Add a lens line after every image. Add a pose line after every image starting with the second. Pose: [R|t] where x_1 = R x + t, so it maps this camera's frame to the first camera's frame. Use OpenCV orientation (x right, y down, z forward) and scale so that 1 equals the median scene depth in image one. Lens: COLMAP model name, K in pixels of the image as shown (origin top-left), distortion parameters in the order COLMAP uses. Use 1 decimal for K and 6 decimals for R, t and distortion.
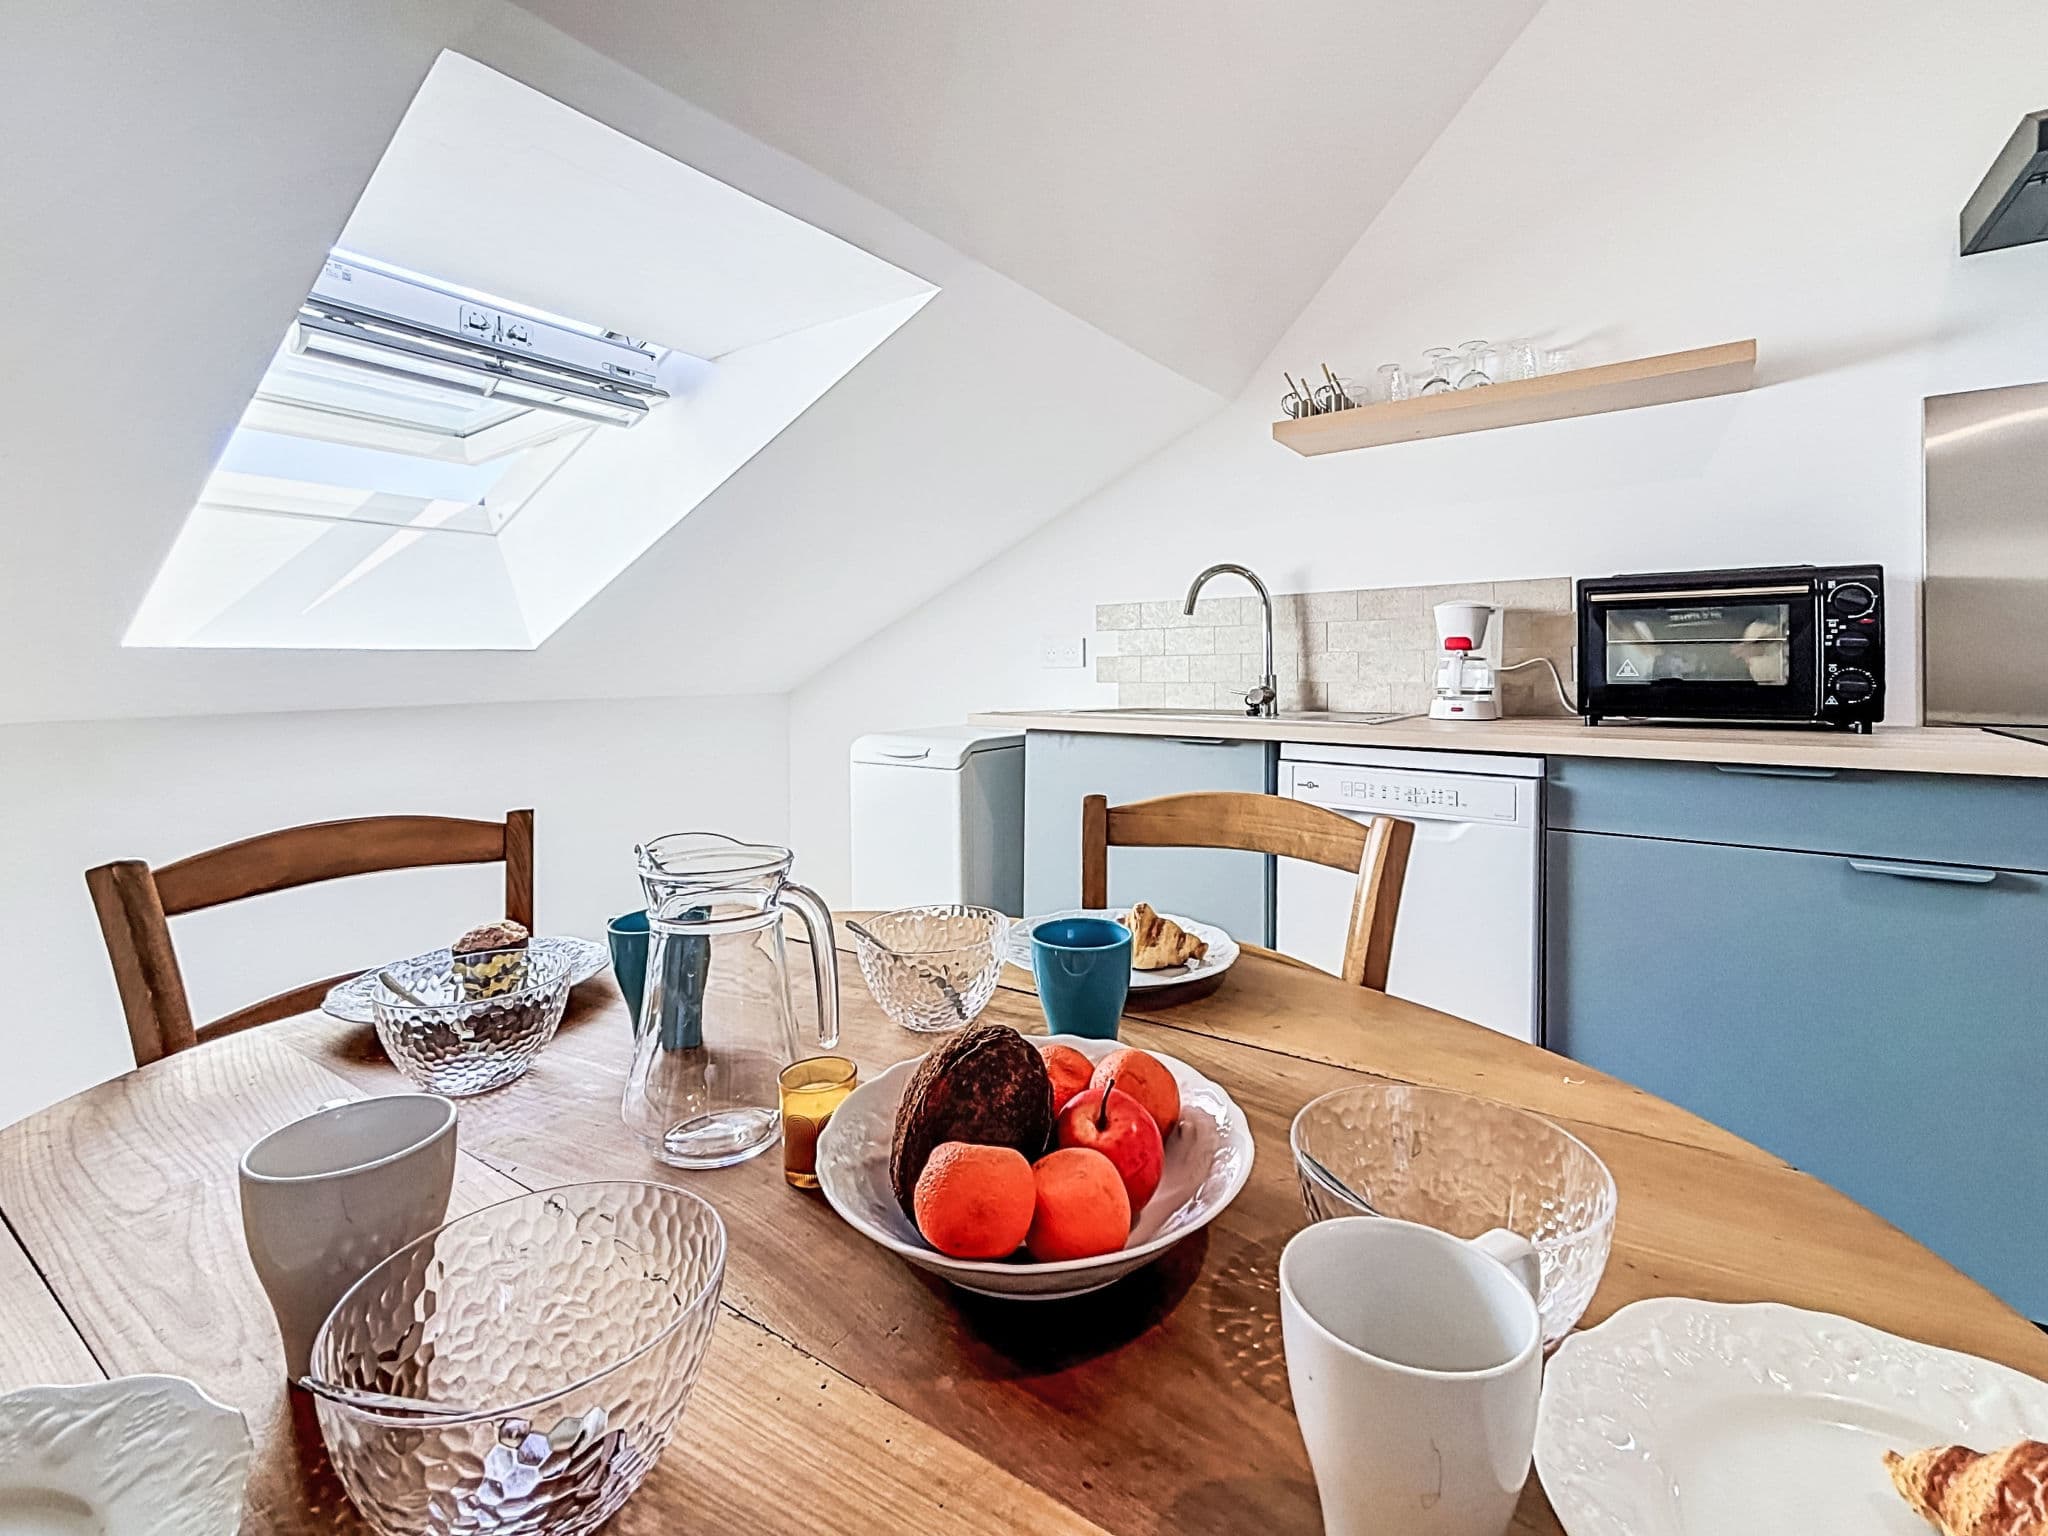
lens RADIAL K [[901.7, 0, 1019.3], [0, 901.7, 721.1], [0, 0, 1]] dist [0.003214, 0.002958]
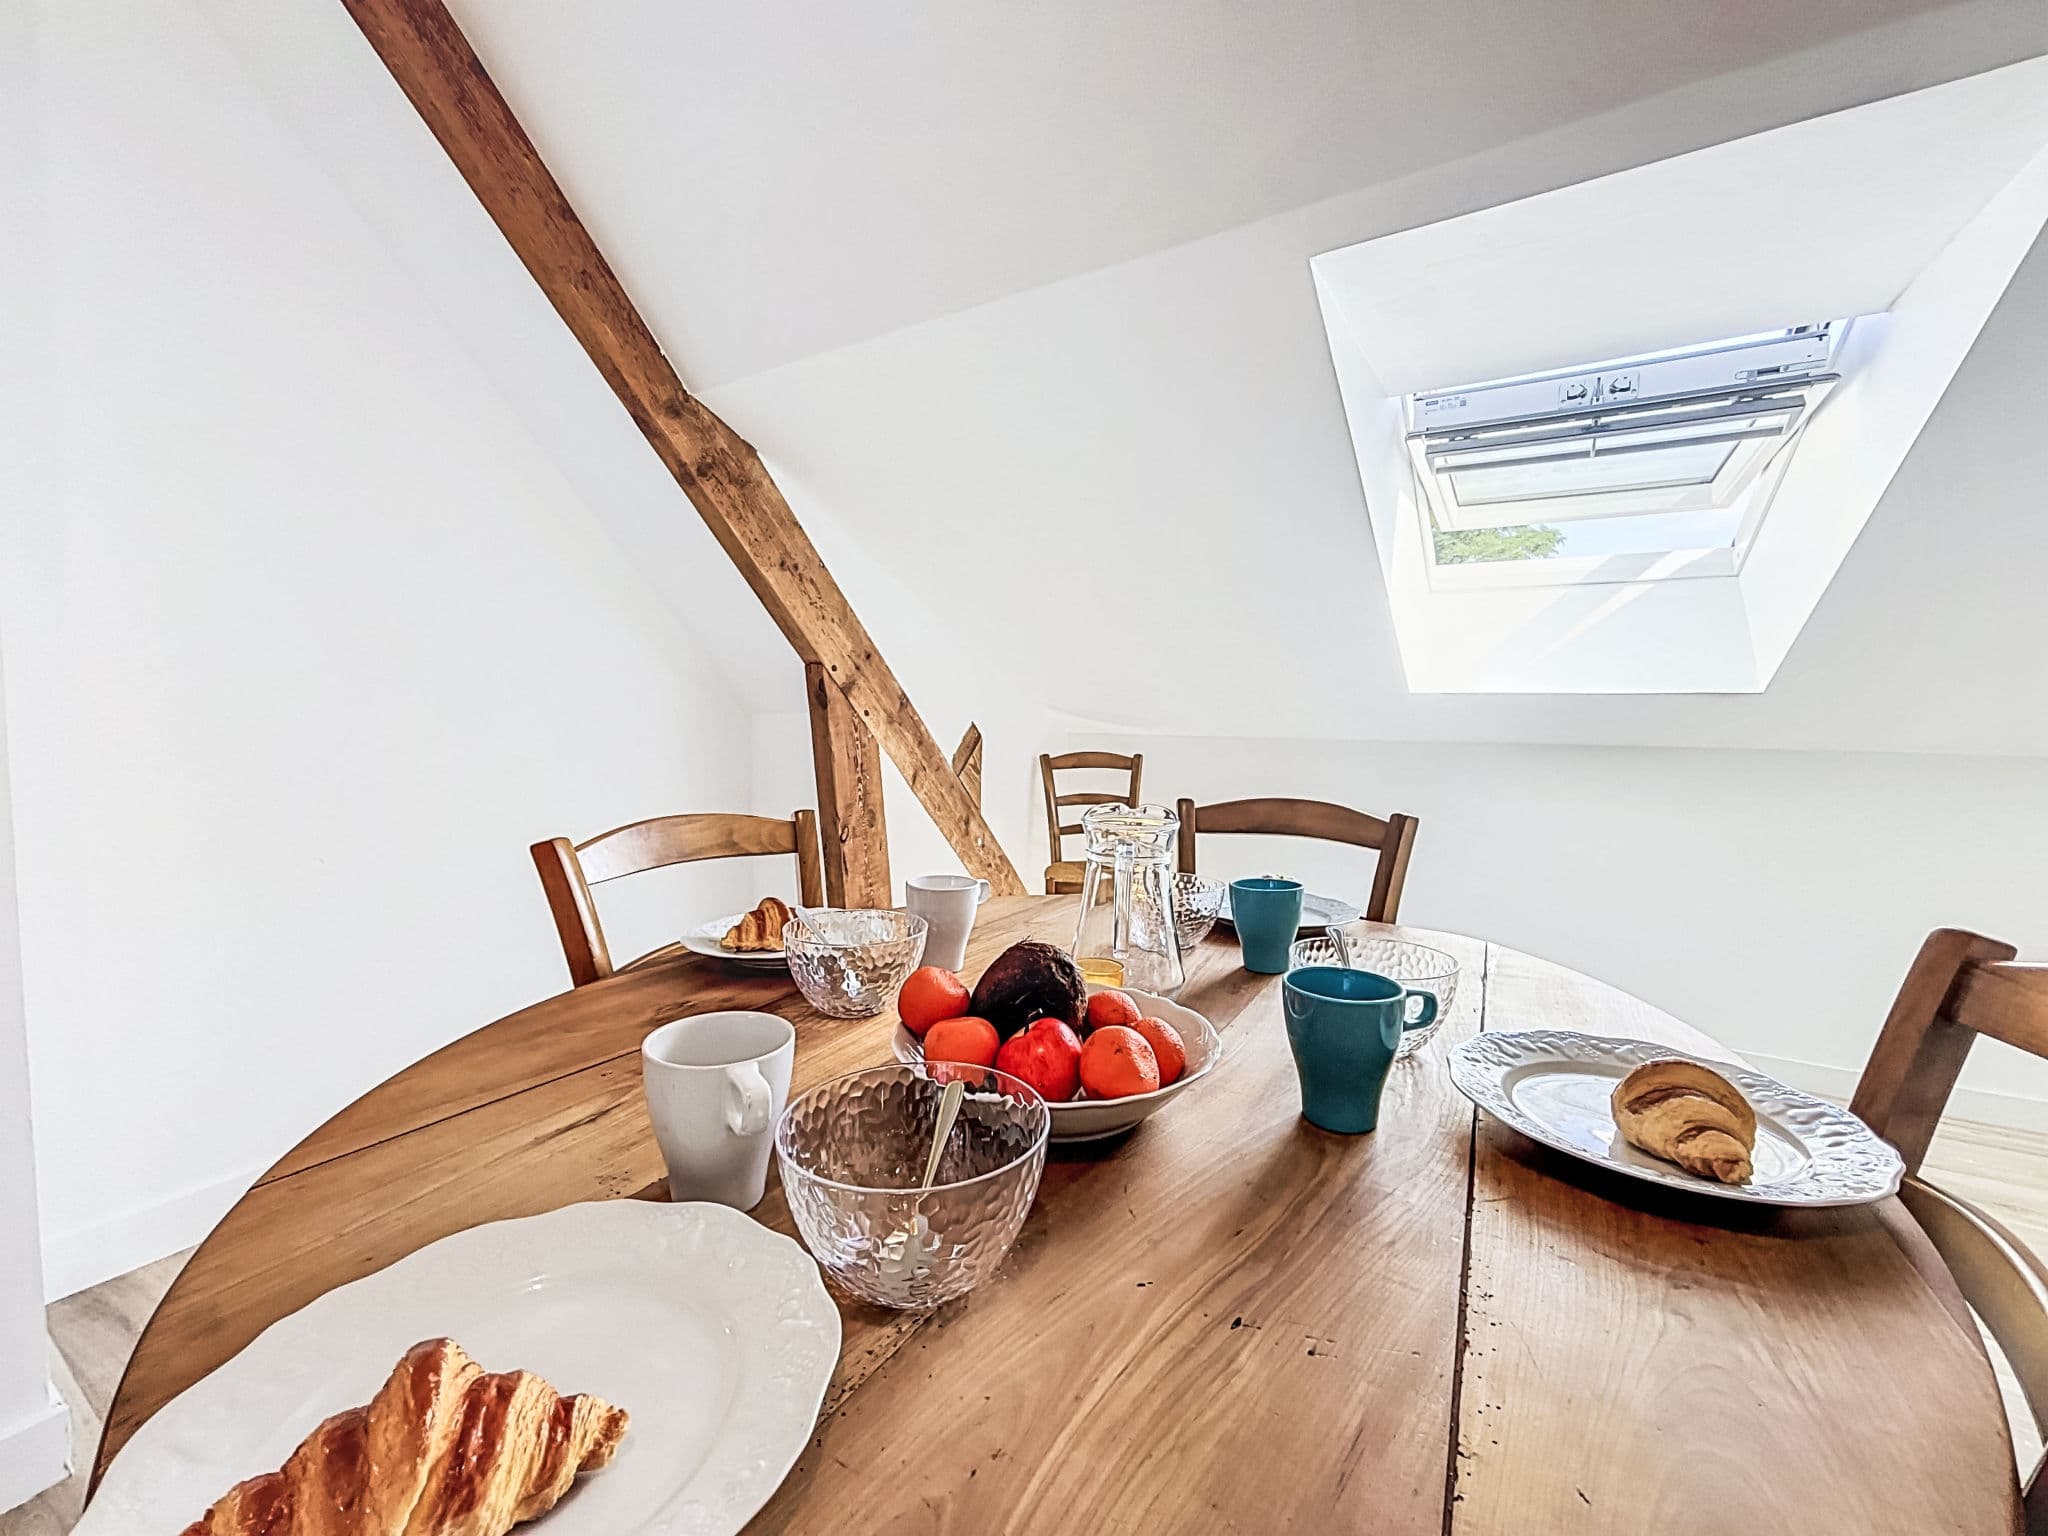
lens RADIAL K [[832.8, 0, 1027.8], [0, 832.8, 776.7], [0, 0, 1]] dist [-0.001047, 0.000048]
pose [[0.086540, 0.083330, -0.992757, 0.376600], [-0.077576, 0.994034, 0.076675, -0.000721], [0.993223, 0.070378, 0.092488, 0.261168]]
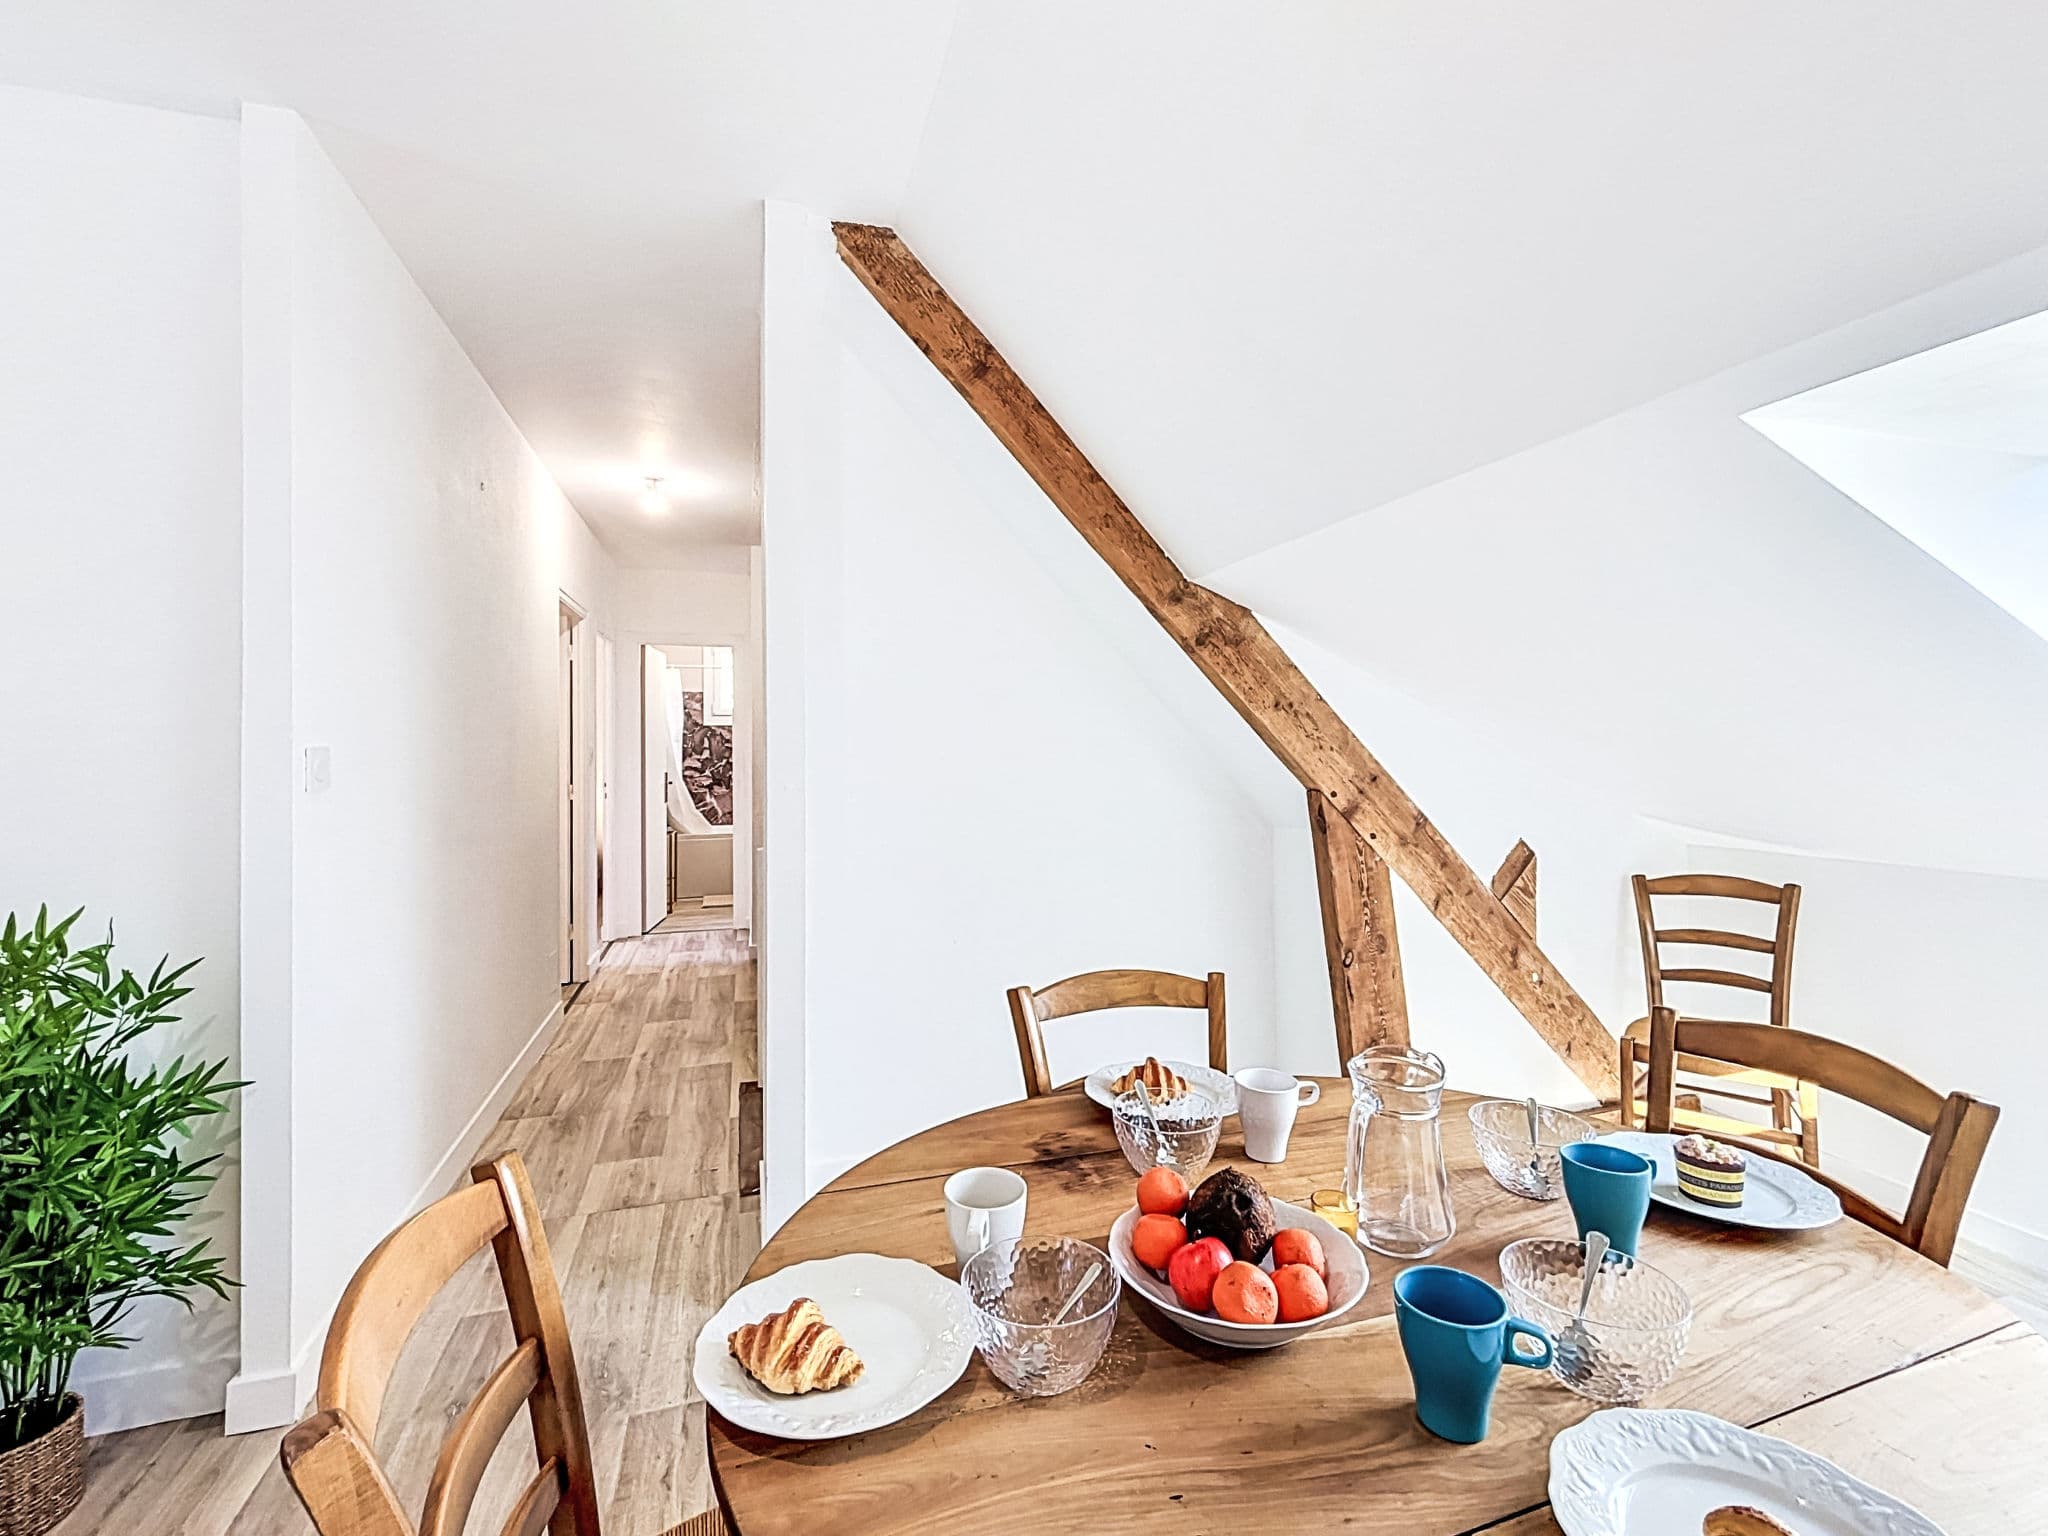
lens RADIAL K [[901.7, 0, 1019.3], [0, 901.7, 721.1], [0, 0, 1]] dist [0.003214, 0.002958]
pose [[-0.589341, -0.010047, -0.807822, 0.522664], [-0.040780, 0.999018, 0.017326, -0.176172], [0.806855, 0.043154, -0.589172, 0.521750]]
